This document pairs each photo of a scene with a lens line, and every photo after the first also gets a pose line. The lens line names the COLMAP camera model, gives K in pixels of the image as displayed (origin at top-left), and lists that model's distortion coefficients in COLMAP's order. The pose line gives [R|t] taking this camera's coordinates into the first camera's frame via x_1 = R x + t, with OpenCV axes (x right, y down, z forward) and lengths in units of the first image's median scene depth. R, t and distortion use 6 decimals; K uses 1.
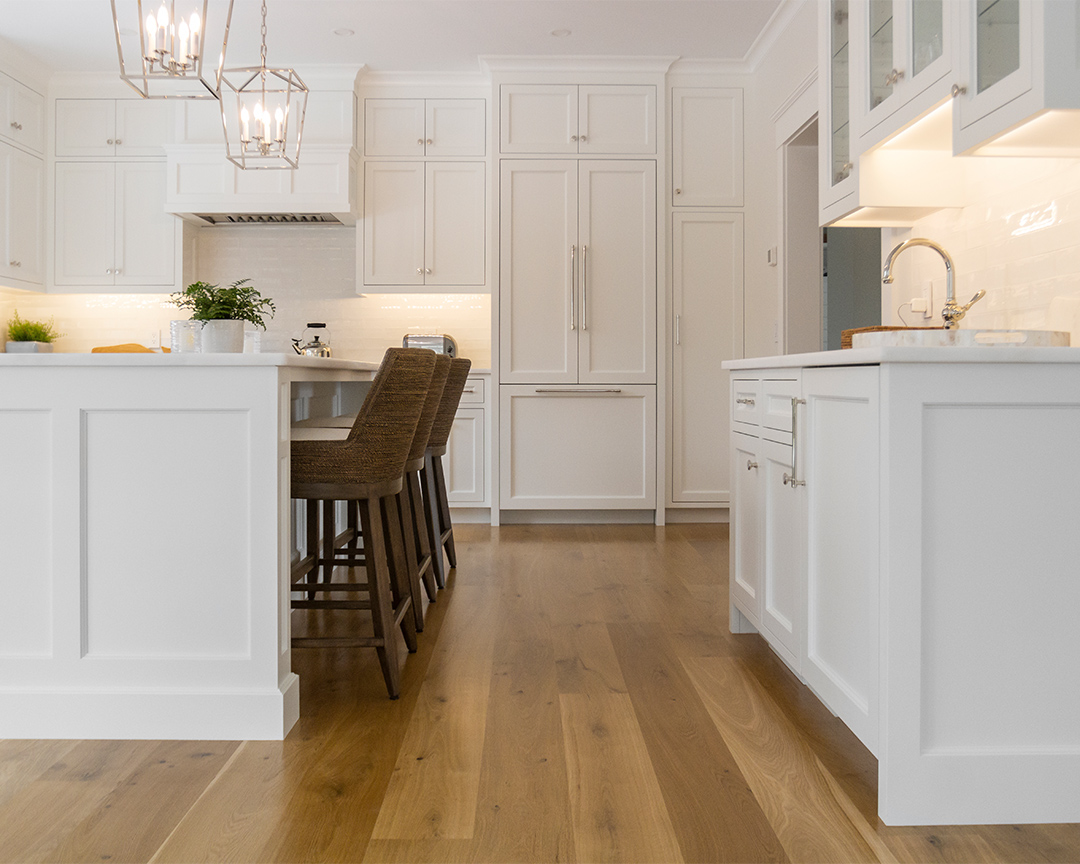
lens RADIAL K [[1042.0, 0, 540.0], [0, 1042.0, 432.0], [0, 0, 1]] dist [-0.048913, 0.002521]
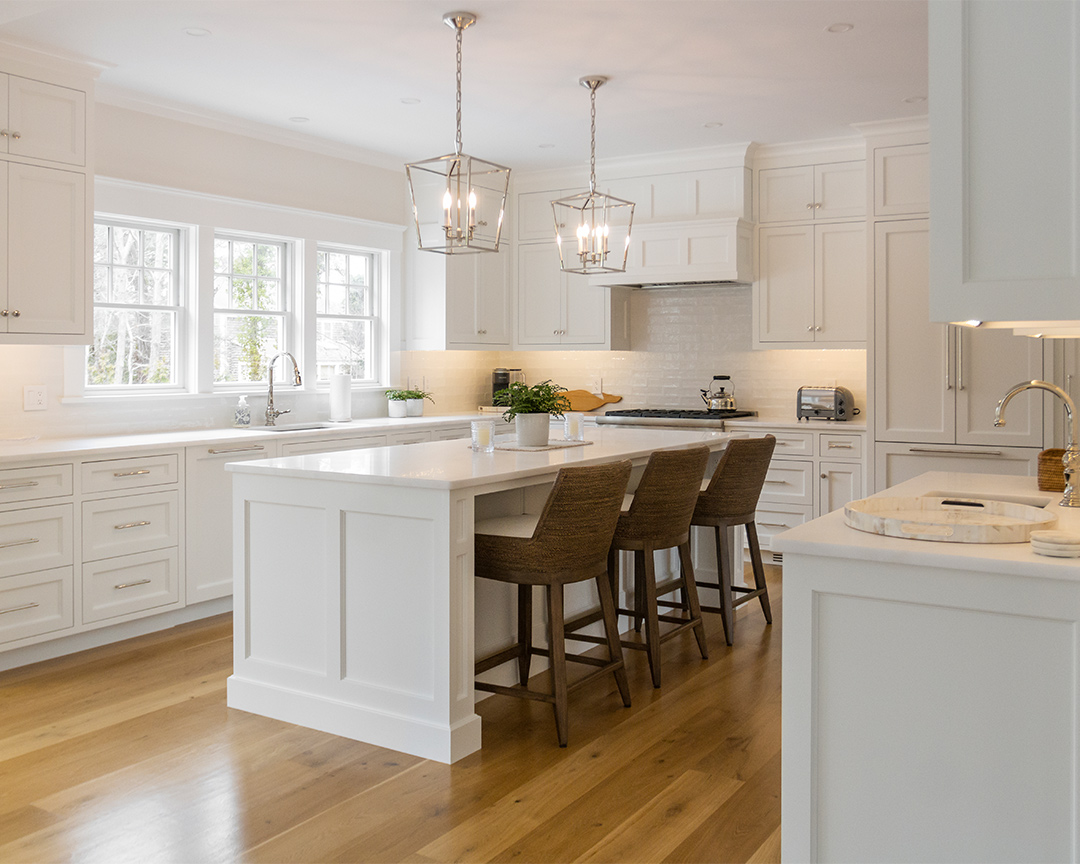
lens RADIAL K [[1042.0, 0, 540.0], [0, 1042.0, 432.0], [0, 0, 1]] dist [-0.048913, 0.002521]
pose [[0.839205, 0.033881, -0.542759, 0.237461], [-0.025041, 0.999406, 0.023668, -0.071134], [0.543238, -0.006271, 0.839555, -0.029392]]
